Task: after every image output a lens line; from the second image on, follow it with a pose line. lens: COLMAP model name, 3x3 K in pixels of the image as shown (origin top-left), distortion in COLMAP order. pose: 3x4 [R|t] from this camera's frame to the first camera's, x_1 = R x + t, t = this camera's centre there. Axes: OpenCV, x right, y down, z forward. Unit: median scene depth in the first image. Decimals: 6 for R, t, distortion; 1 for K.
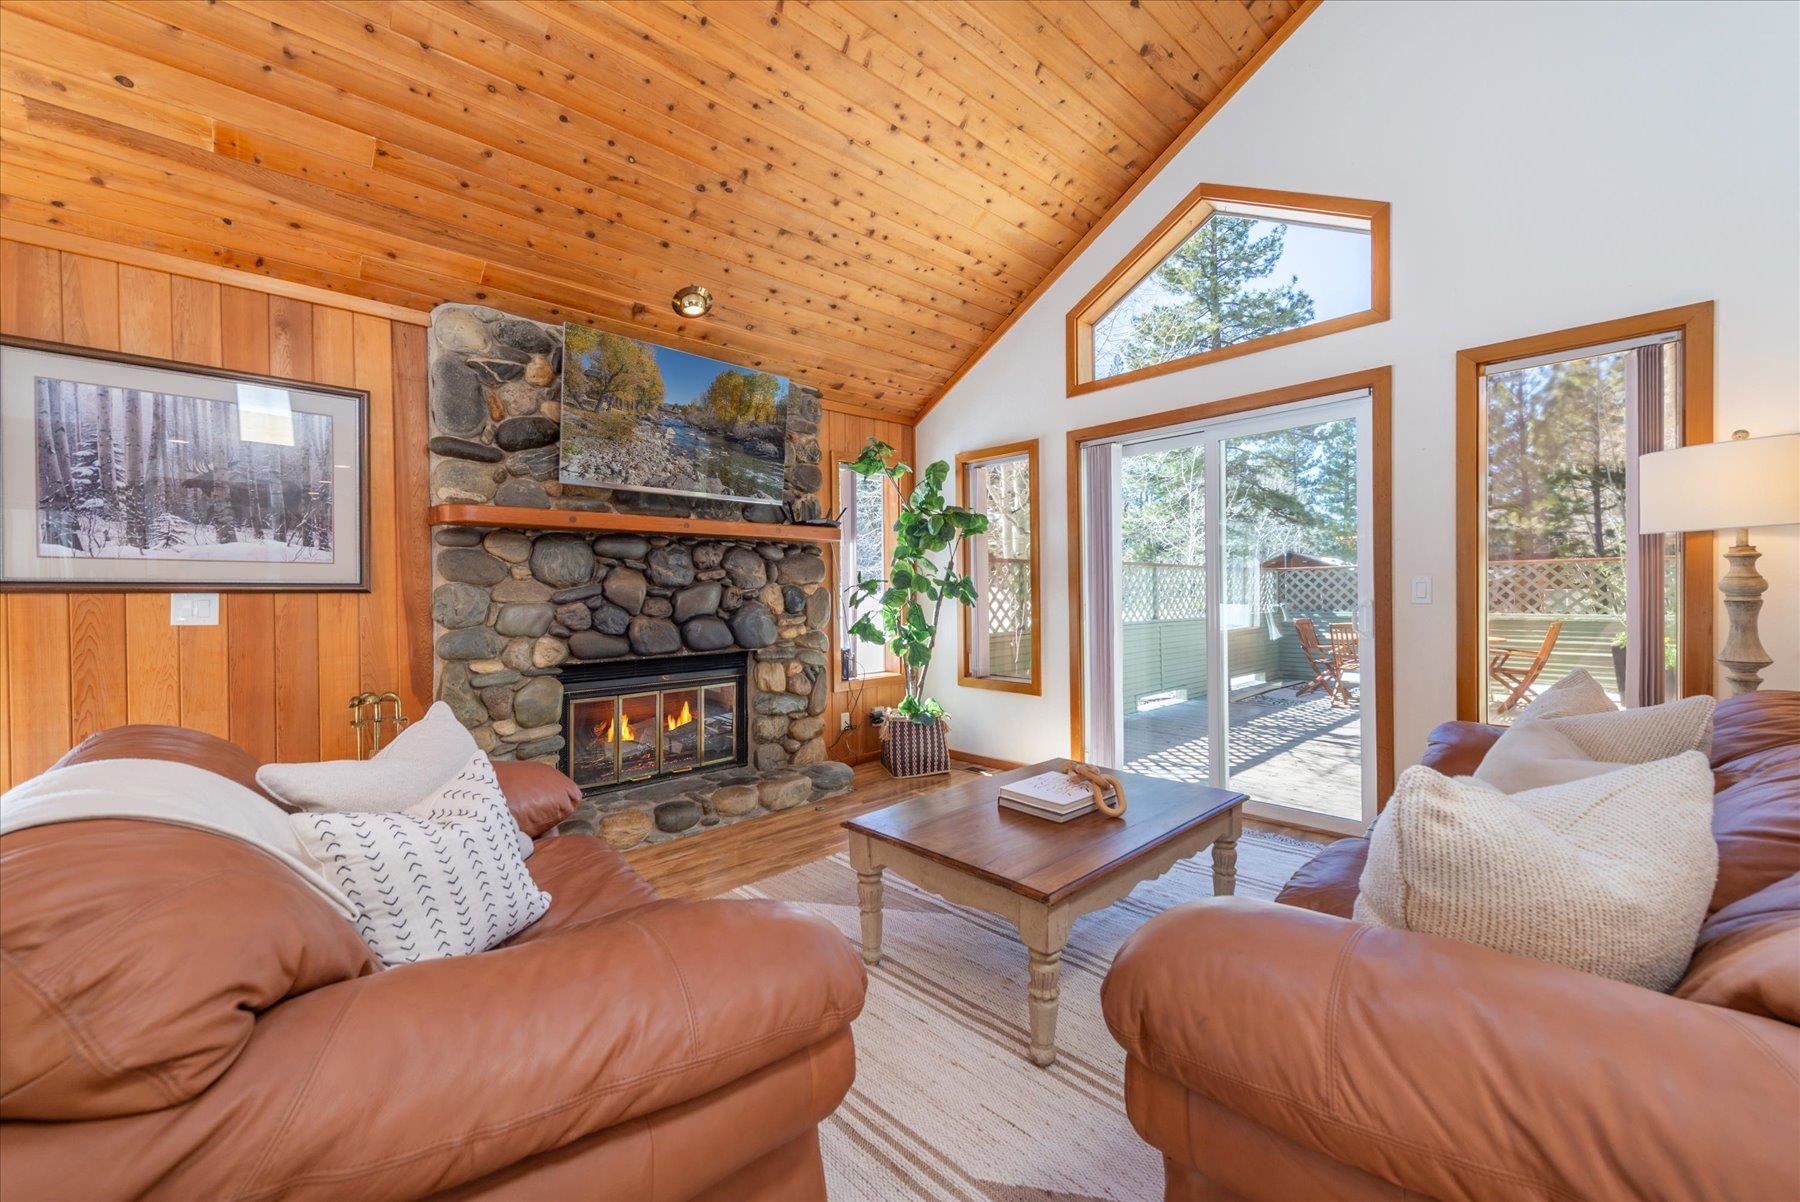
lens RADIAL K [[705.4, 0, 900.0], [0, 705.4, 601.0], [0, 0, 1]] dist [-0.000292, -0.000085]
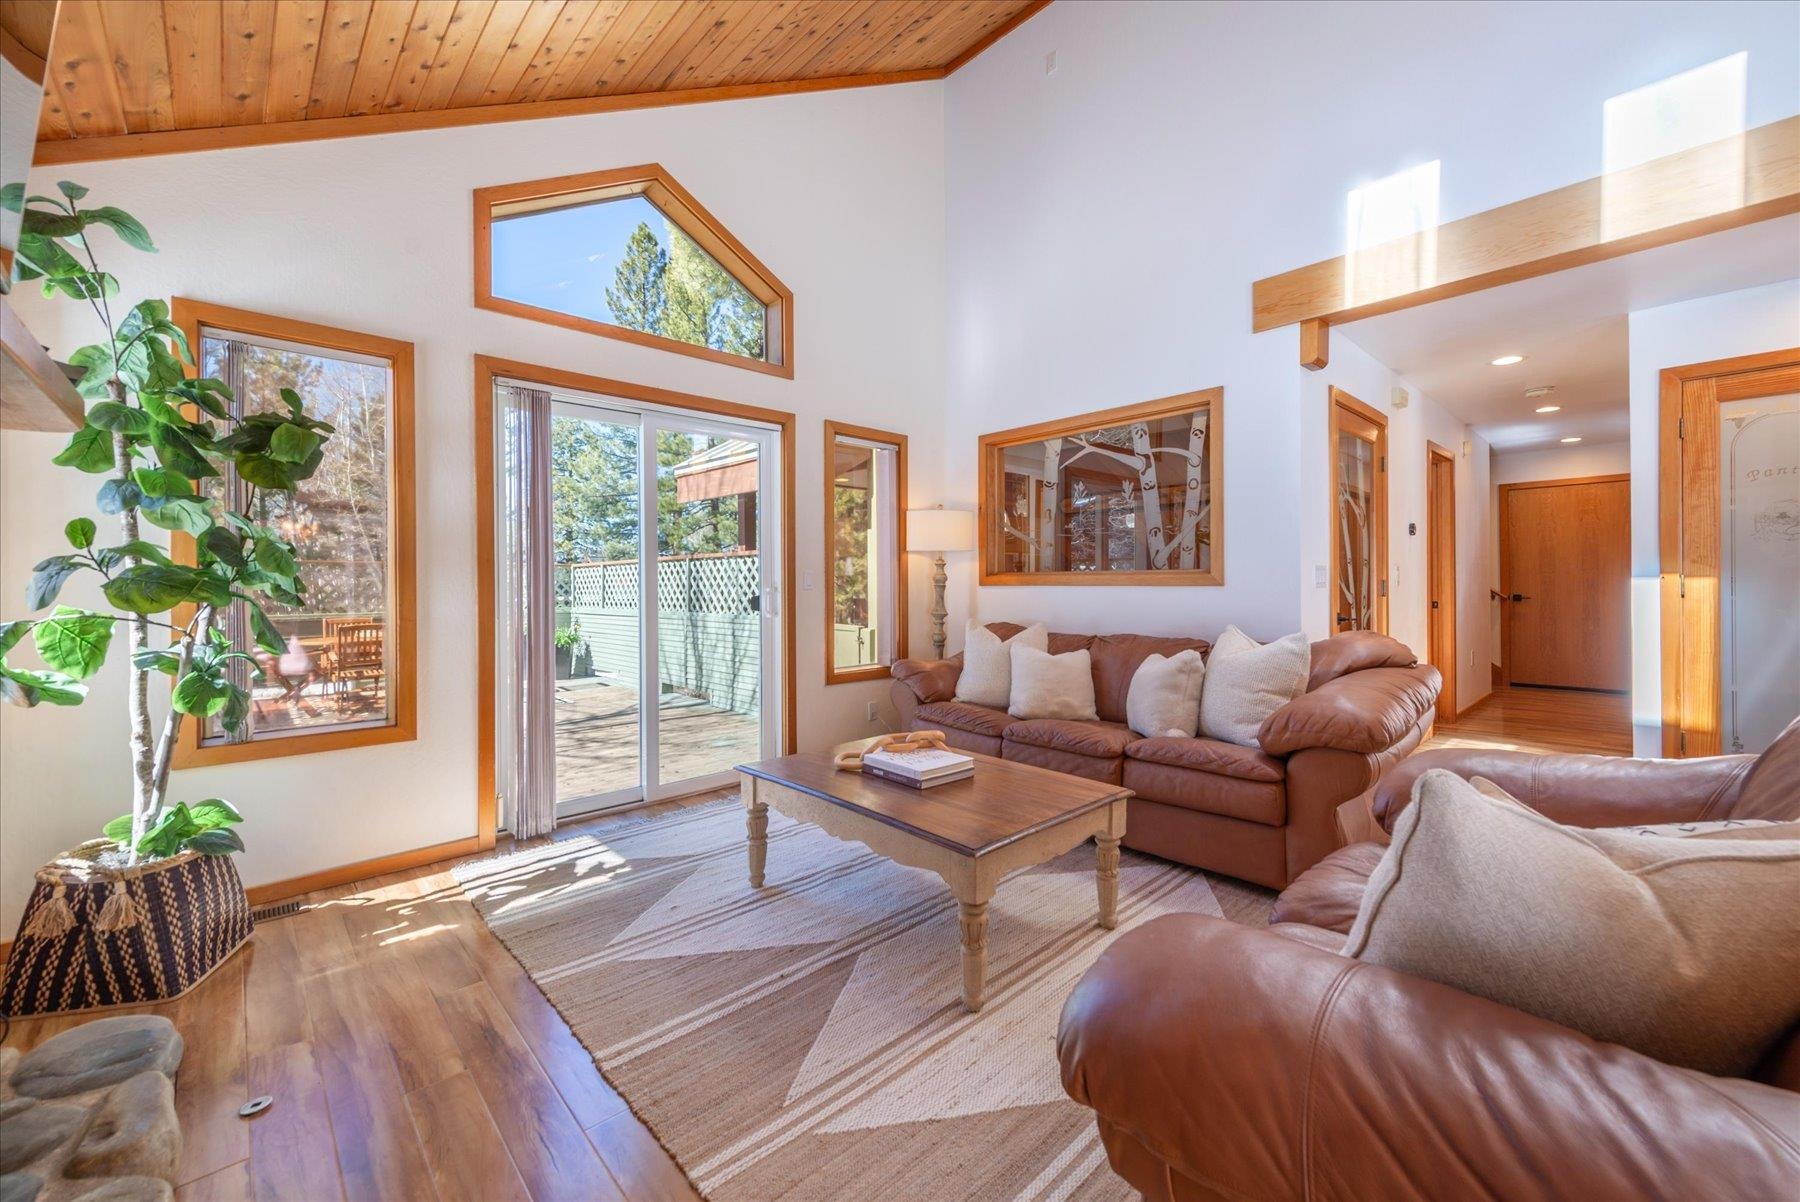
lens RADIAL K [[723.8, 0, 905.3], [0, 723.8, 578.0], [0, 0, 1]] dist [0.000556, 0.000074]
pose [[-0.014937, 0.003220, 0.999883, -0.499652], [0.006965, 0.999971, -0.003116, -0.008887], [-0.999864, 0.006917, -0.014959, 0.582513]]
